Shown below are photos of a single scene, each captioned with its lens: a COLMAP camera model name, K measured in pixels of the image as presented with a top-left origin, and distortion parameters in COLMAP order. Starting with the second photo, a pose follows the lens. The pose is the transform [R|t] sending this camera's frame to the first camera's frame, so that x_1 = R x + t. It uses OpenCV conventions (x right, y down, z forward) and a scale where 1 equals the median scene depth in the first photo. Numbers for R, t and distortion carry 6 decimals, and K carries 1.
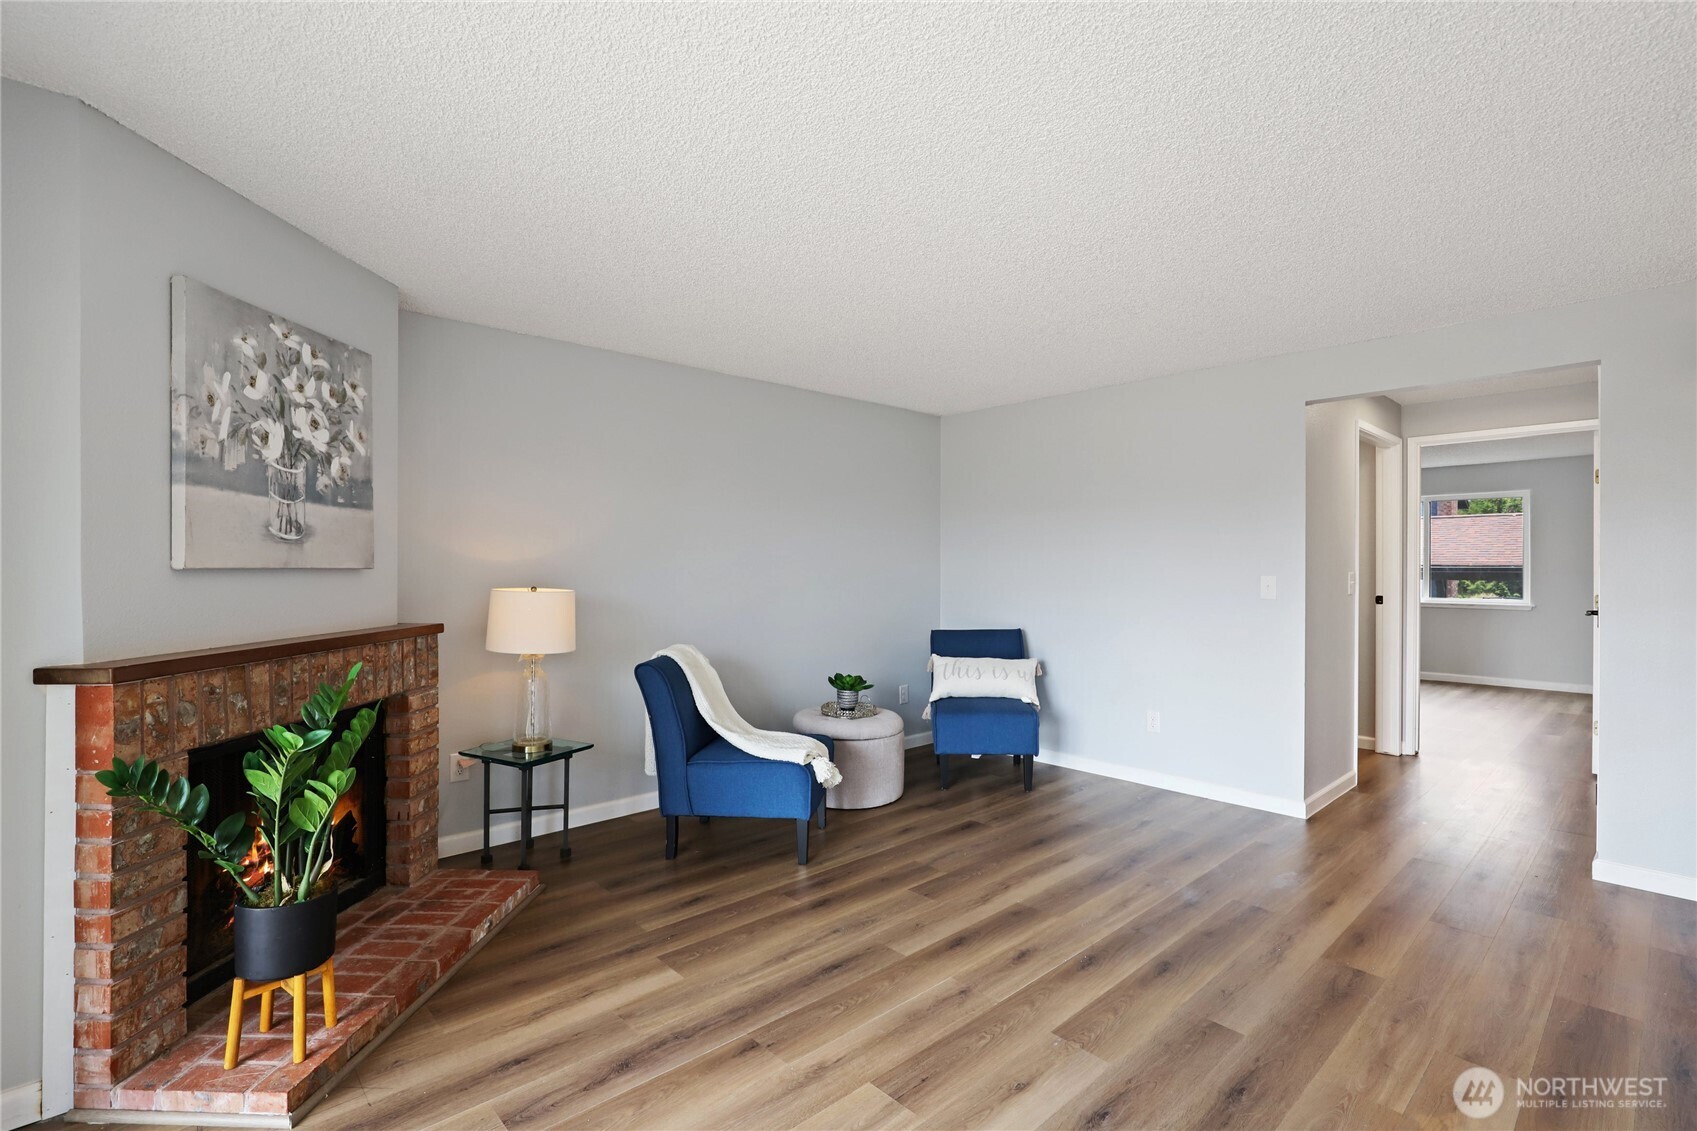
lens RADIAL K [[777.1, 0, 862.4], [0, 777.1, 569.9], [0, 0, 1]] dist [-0.009638, 0.003592]
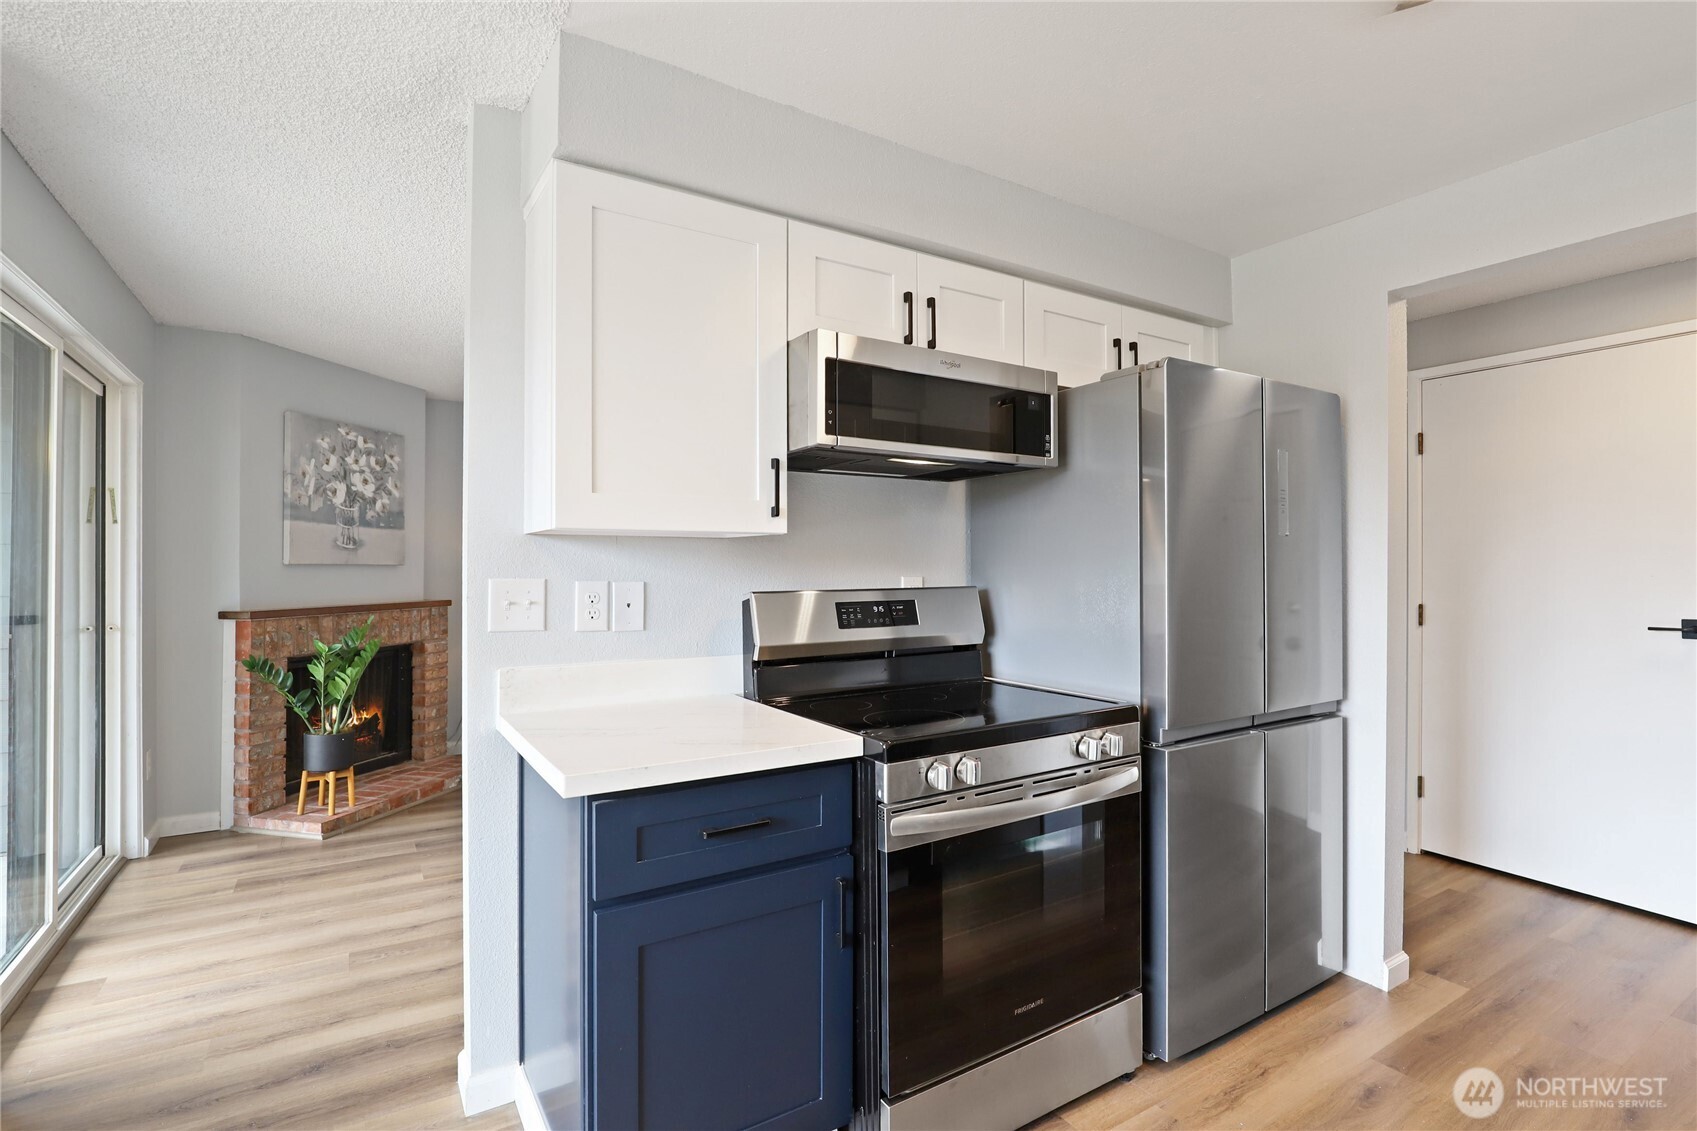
lens RADIAL K [[777.1, 0, 832.7], [0, 777.1, 562.3], [0, 0, 1]] dist [-0.009638, 0.003592]
pose [[0.981830, -0.002812, -0.189742, 0.800729], [0.000687, 0.999936, -0.011266, 0.015979], [0.189762, 0.010931, 0.981769, -0.620552]]
